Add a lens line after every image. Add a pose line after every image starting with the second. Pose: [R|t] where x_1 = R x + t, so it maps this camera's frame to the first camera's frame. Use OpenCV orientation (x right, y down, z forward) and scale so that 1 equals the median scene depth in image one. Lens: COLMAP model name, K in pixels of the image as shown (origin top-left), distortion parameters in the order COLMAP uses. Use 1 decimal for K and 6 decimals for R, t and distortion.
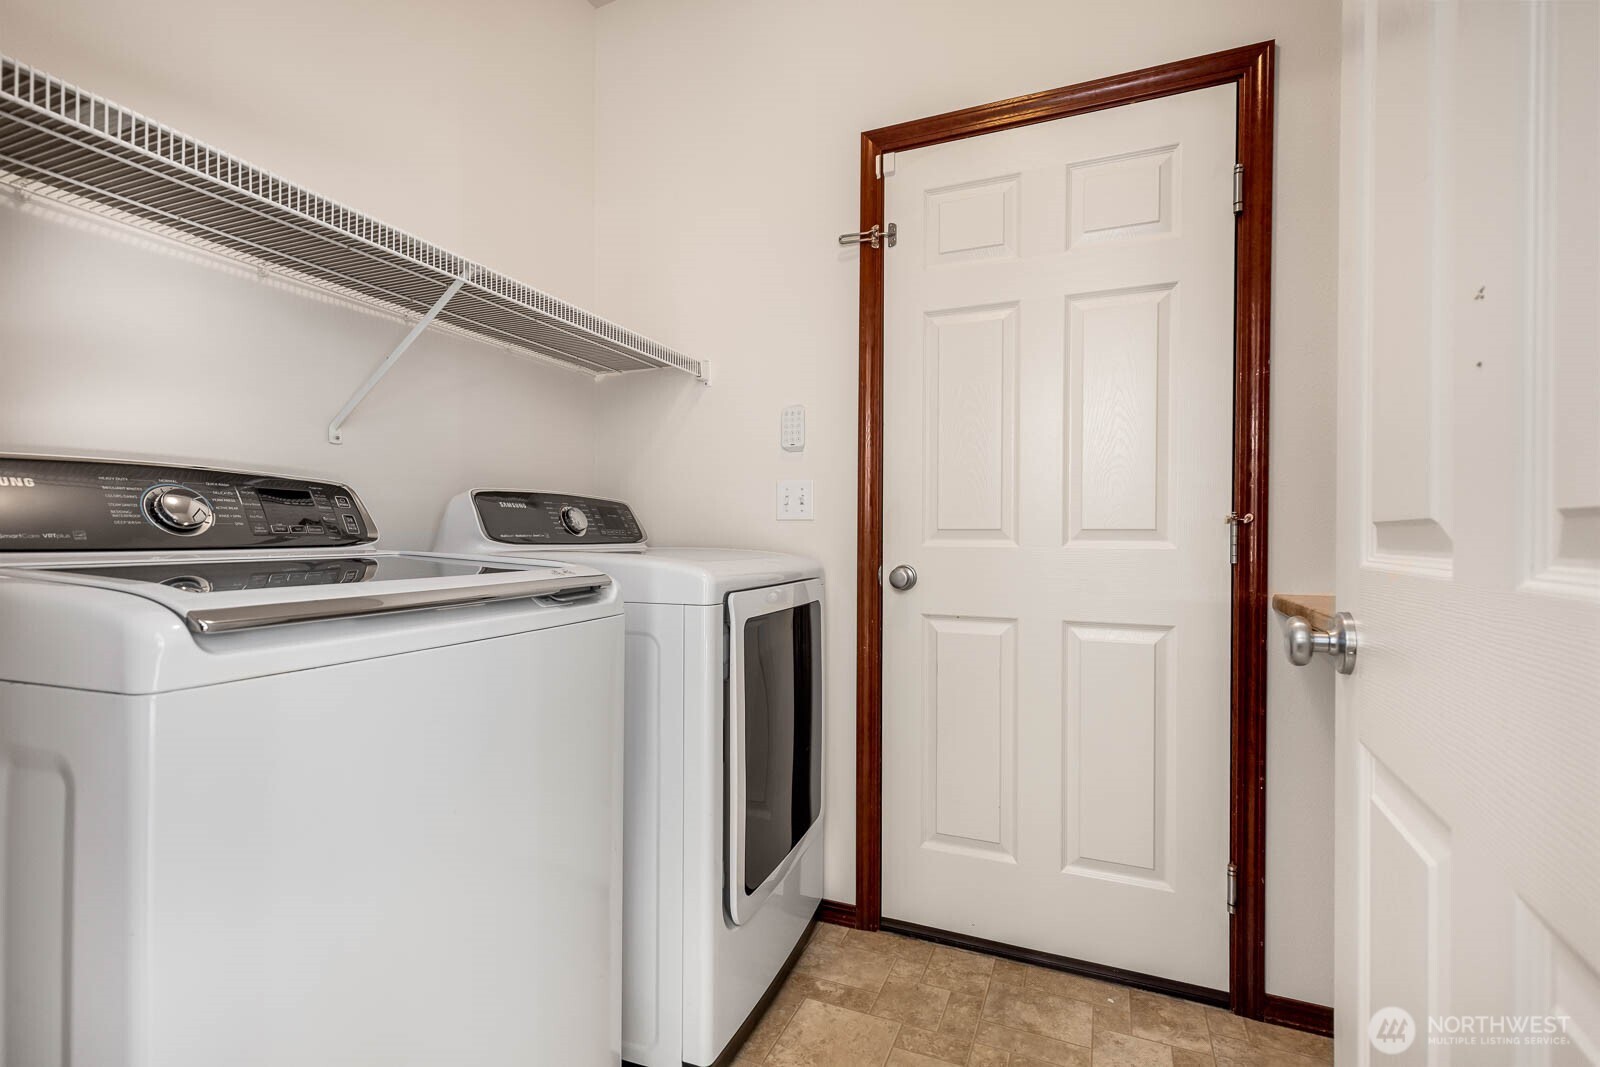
lens RADIAL K [[720.3, 0, 800.0], [0, 720.3, 533.5], [0, 0, 1]] dist [-0.000959, -0.000130]
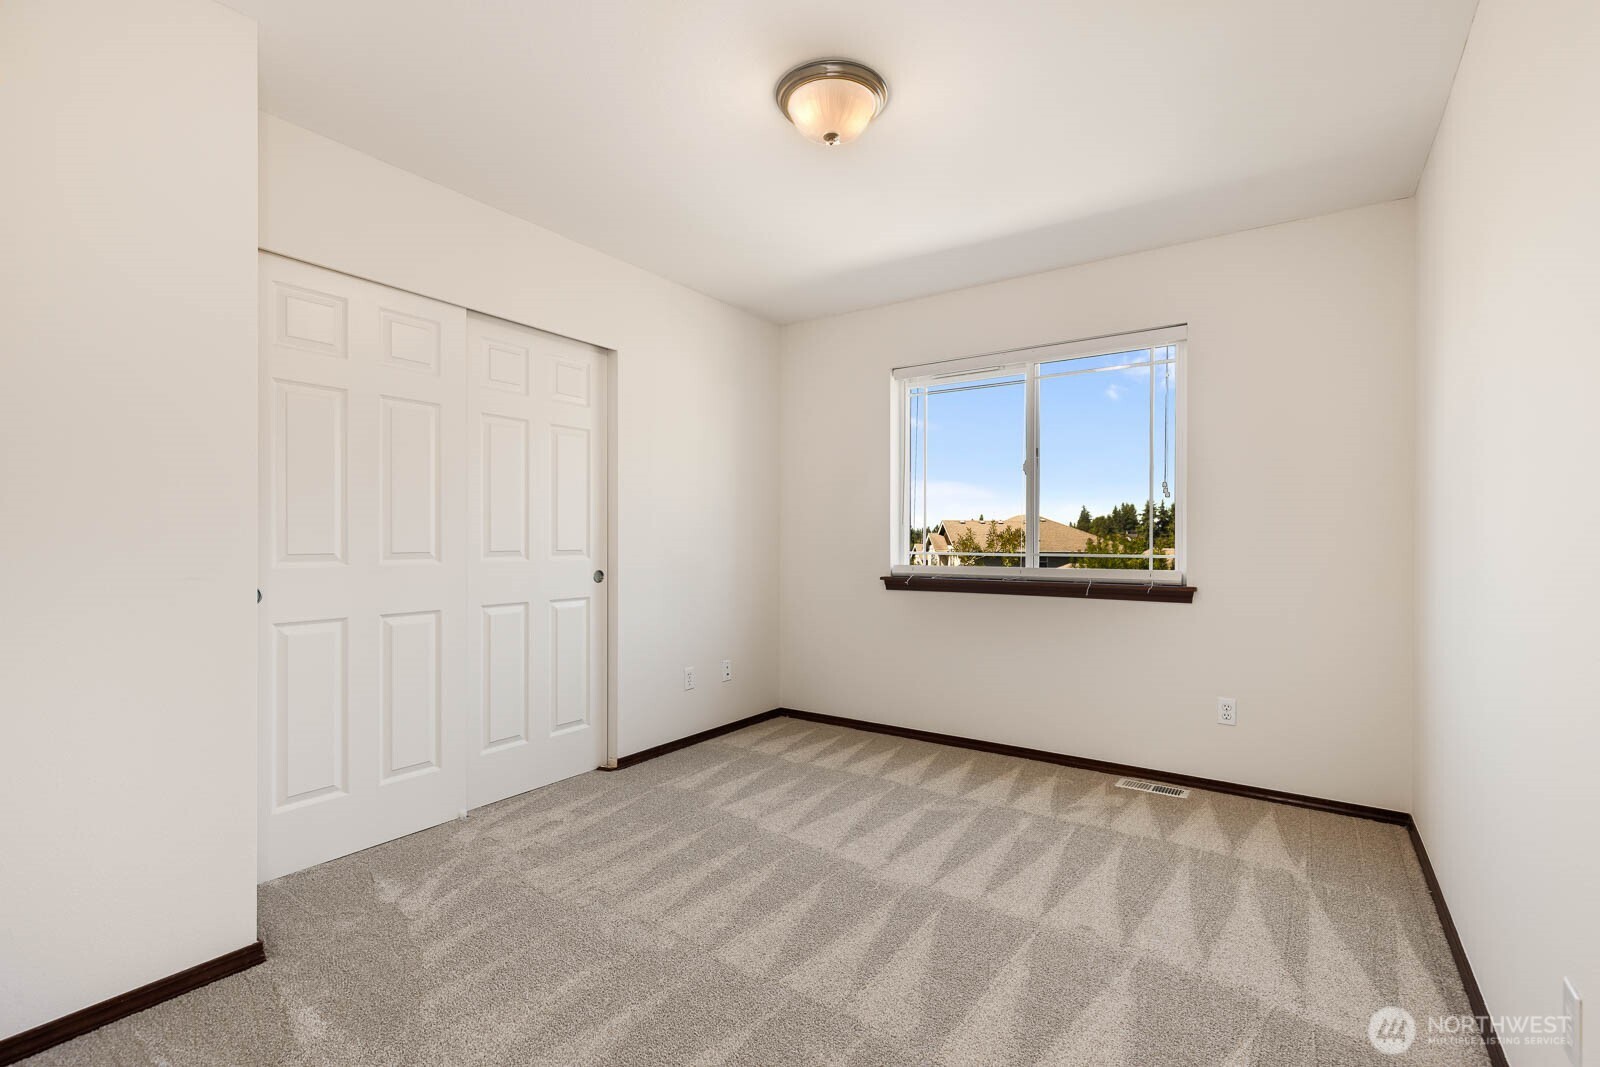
lens RADIAL K [[720.3, 0, 800.0], [0, 720.3, 533.5], [0, 0, 1]] dist [-0.000959, -0.000130]
pose [[0.219729, -0.000560, 0.975561, -1.229562], [-0.005863, 0.999981, 0.001895, -0.053337], [-0.975543, -0.006136, 0.219721, -0.018464]]
